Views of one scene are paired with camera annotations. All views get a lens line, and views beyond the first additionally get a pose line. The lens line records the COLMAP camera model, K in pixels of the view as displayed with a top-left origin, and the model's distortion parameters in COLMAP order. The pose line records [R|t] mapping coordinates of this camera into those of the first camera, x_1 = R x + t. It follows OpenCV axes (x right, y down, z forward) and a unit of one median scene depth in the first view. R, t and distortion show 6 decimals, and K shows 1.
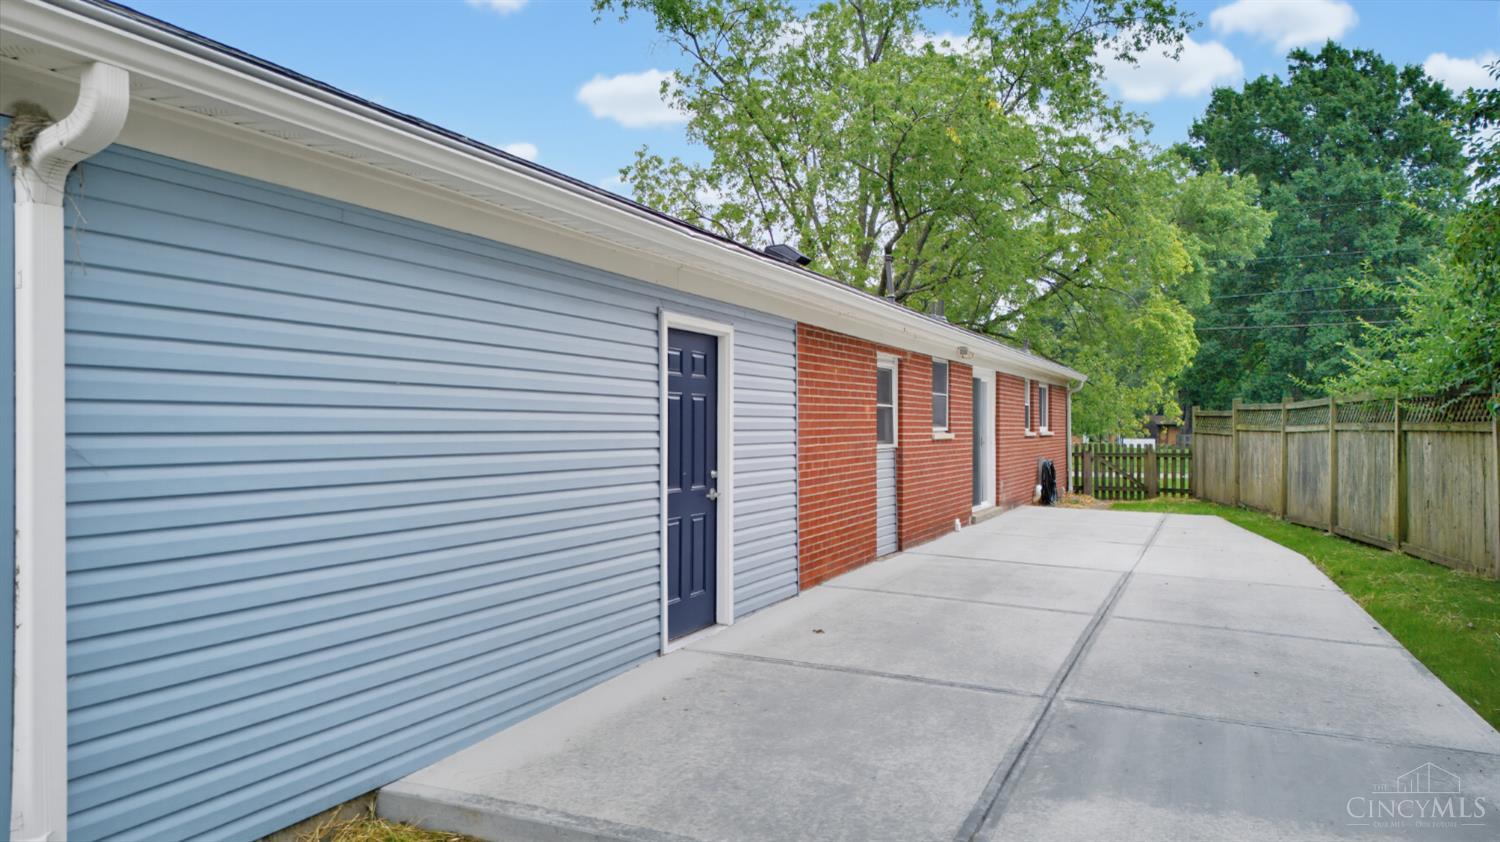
lens RADIAL K [[1094.4, 0, 753.3], [0, 1094.4, 399.1], [0, 0, 1]] dist [0.139722, -0.127344]
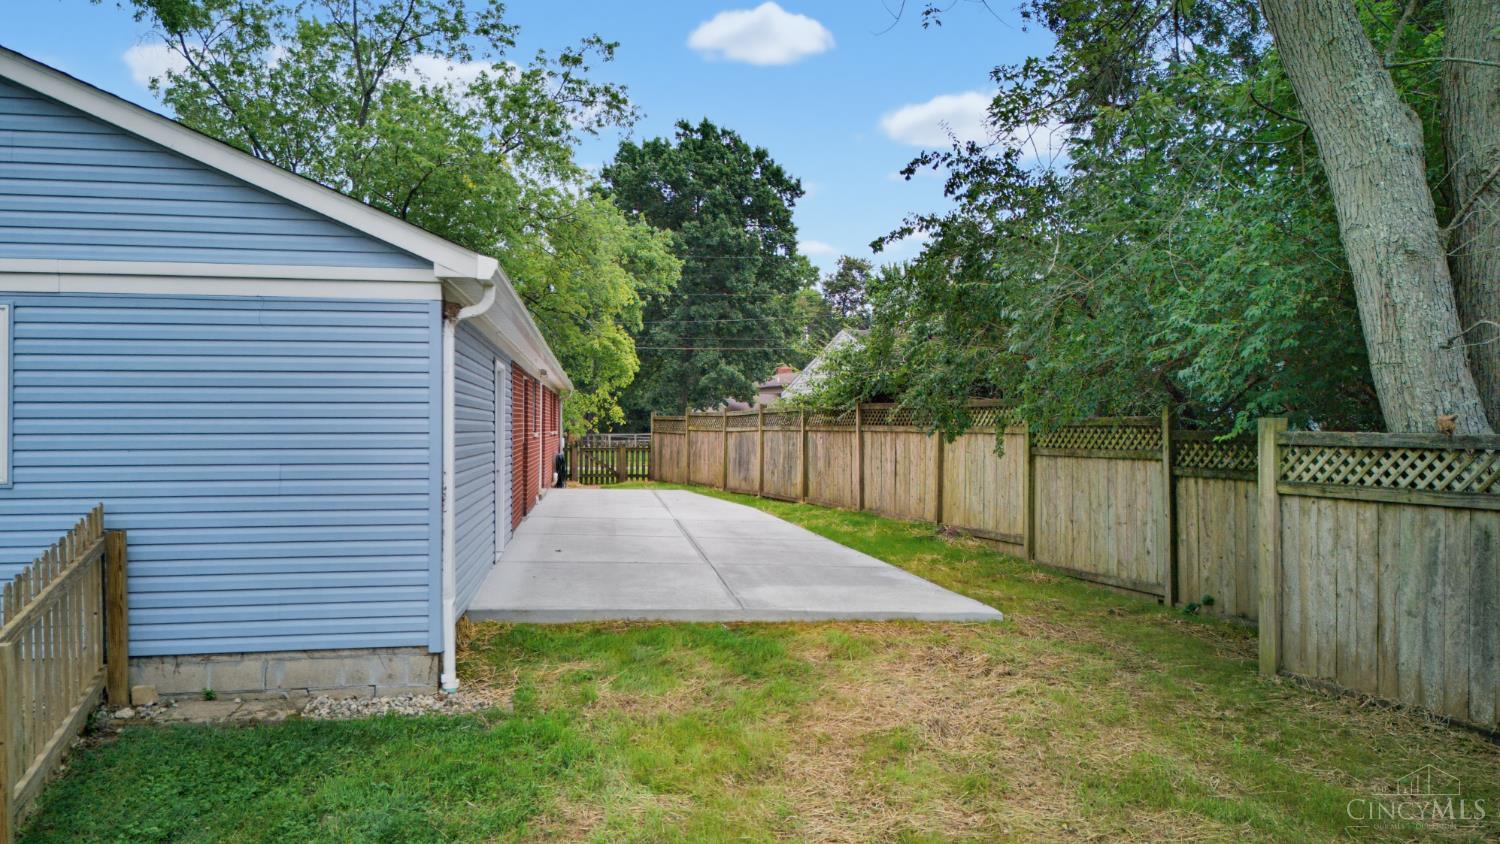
lens RADIAL K [[1094.4, 0, 753.3], [0, 1094.4, 400.1], [0, 0, 1]] dist [0.139722, -0.127344]
pose [[0.856347, 0.015699, 0.516163, -0.120257], [-0.016287, 0.999862, -0.003389, -0.003689], [-0.516145, -0.005505, 0.856484, -0.126399]]
